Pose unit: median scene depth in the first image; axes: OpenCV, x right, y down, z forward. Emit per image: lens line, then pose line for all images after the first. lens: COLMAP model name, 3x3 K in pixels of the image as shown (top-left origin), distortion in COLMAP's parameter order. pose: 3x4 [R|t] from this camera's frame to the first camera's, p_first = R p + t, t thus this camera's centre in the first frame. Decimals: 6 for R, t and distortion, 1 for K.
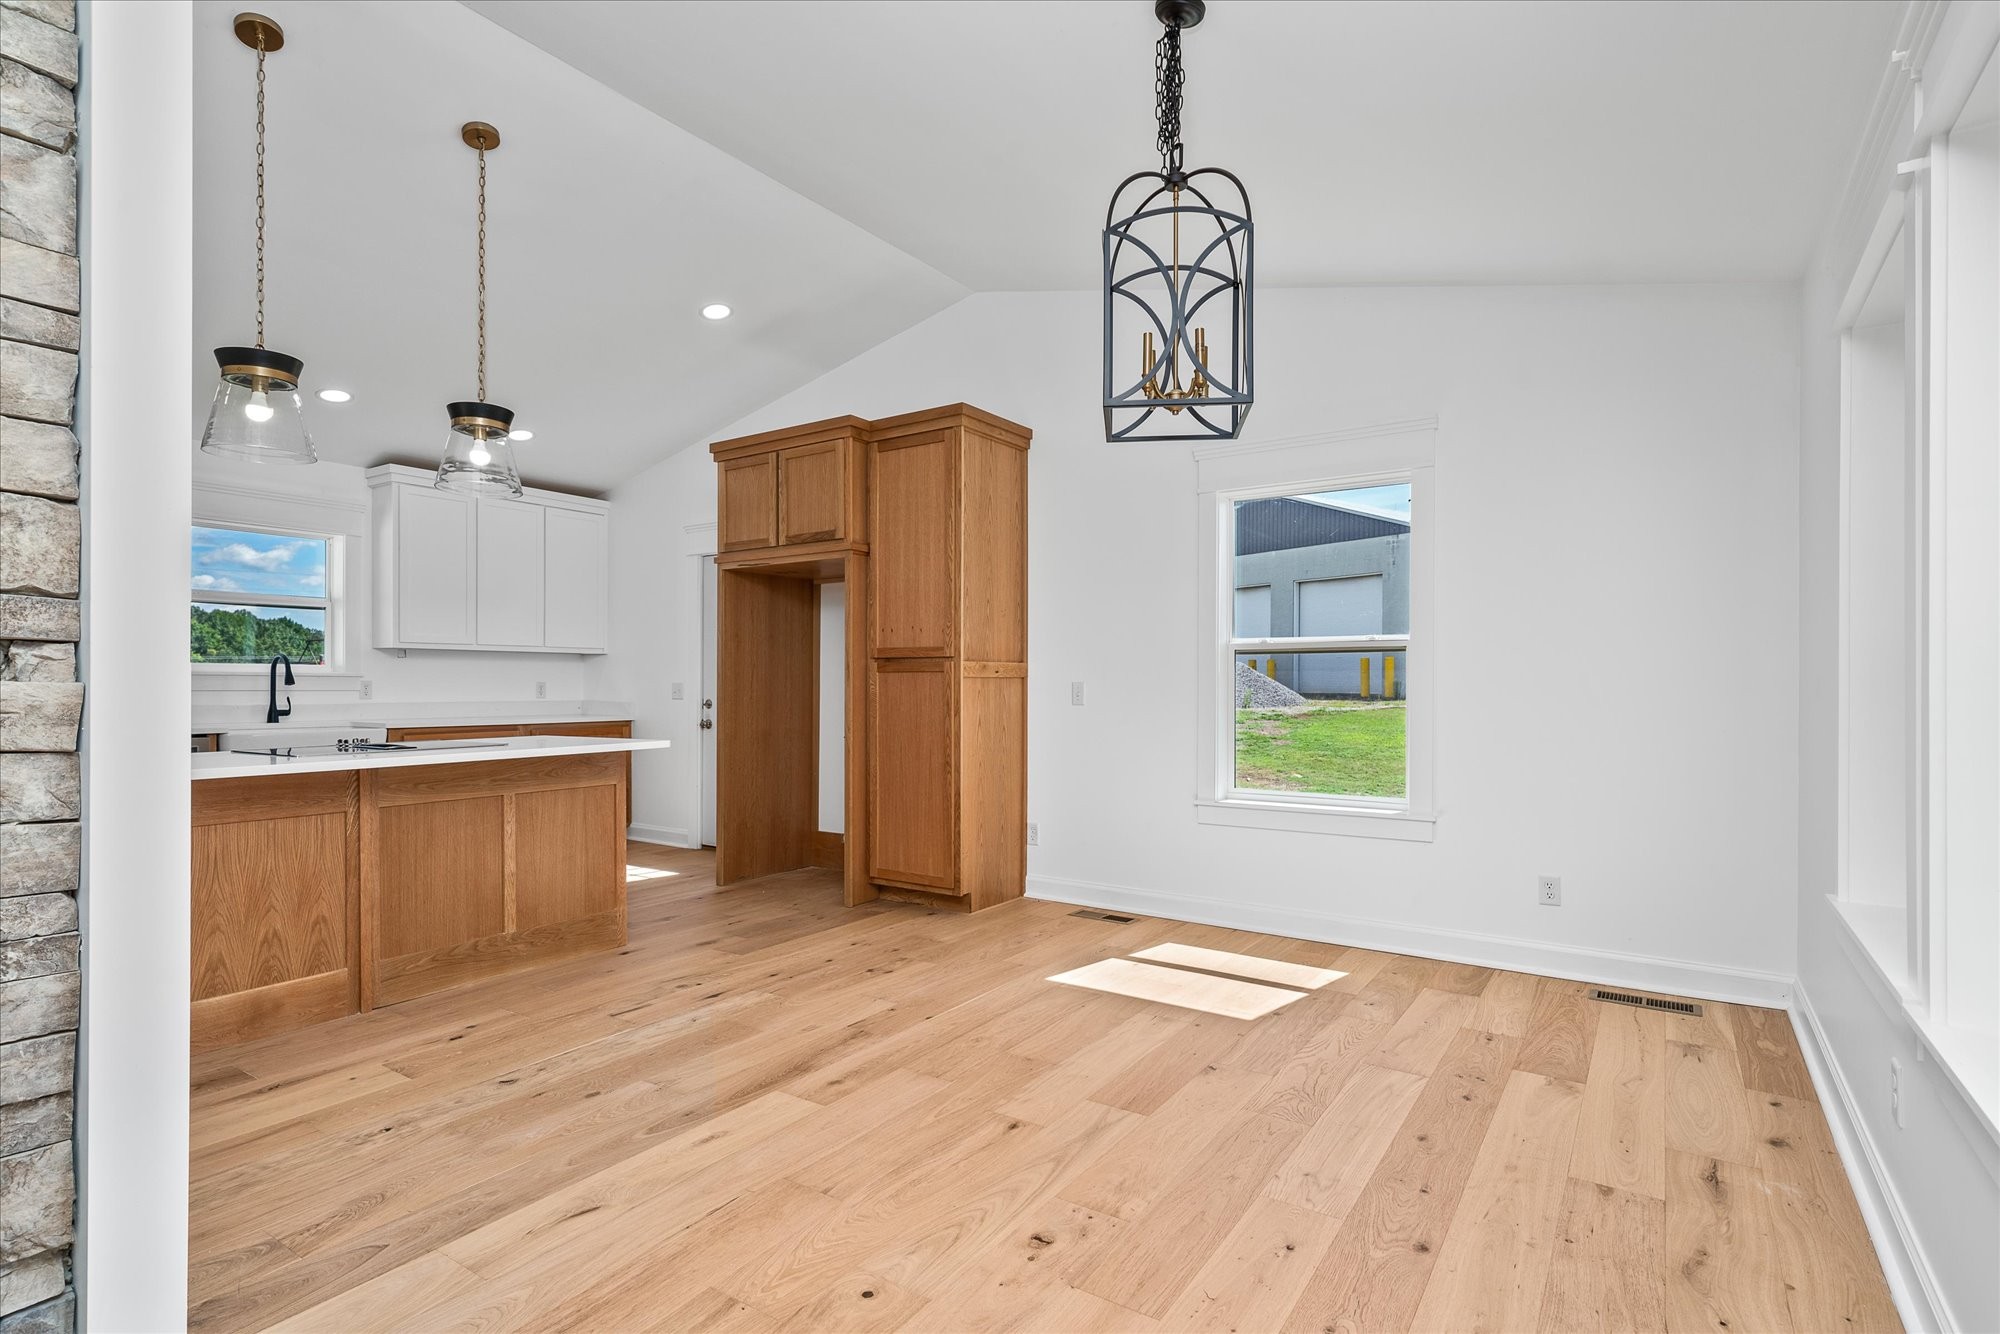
lens RADIAL K [[955.9, 0, 1009.8], [0, 955.9, 694.2], [0, 0, 1]] dist [0.000106, 0.000251]
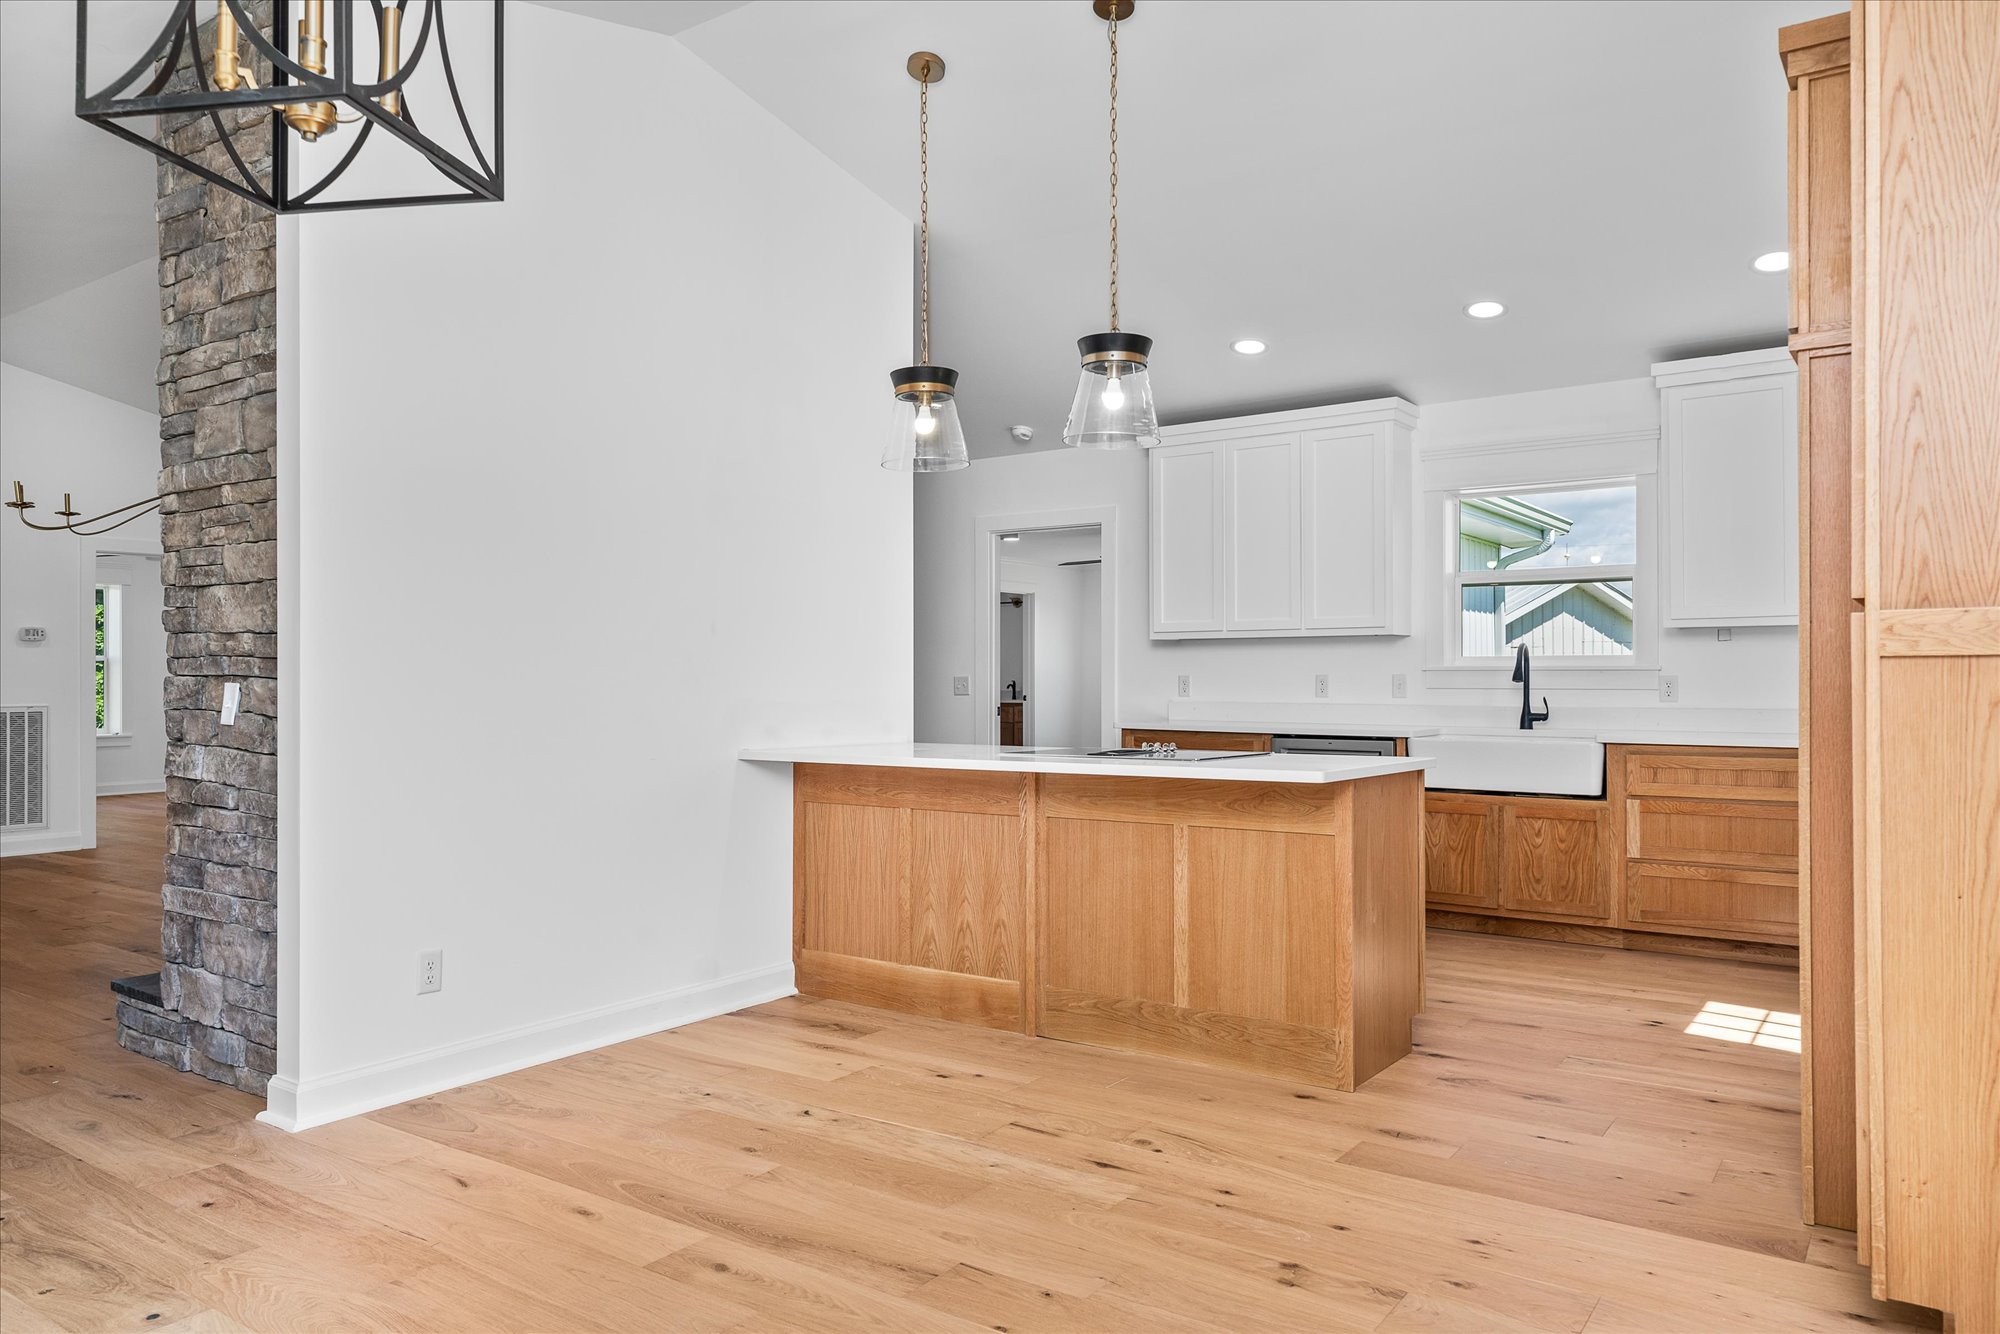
lens RADIAL K [[1323.7, 0, 966.4], [0, 1323.7, 647.4], [0, 0, 1]] dist [0.003796, 0.003889]
pose [[-0.029681, -0.027600, -0.999178, 0.607369], [-0.007284, 0.999598, -0.027395, -0.008044], [0.999533, 0.006465, -0.029870, 0.951968]]
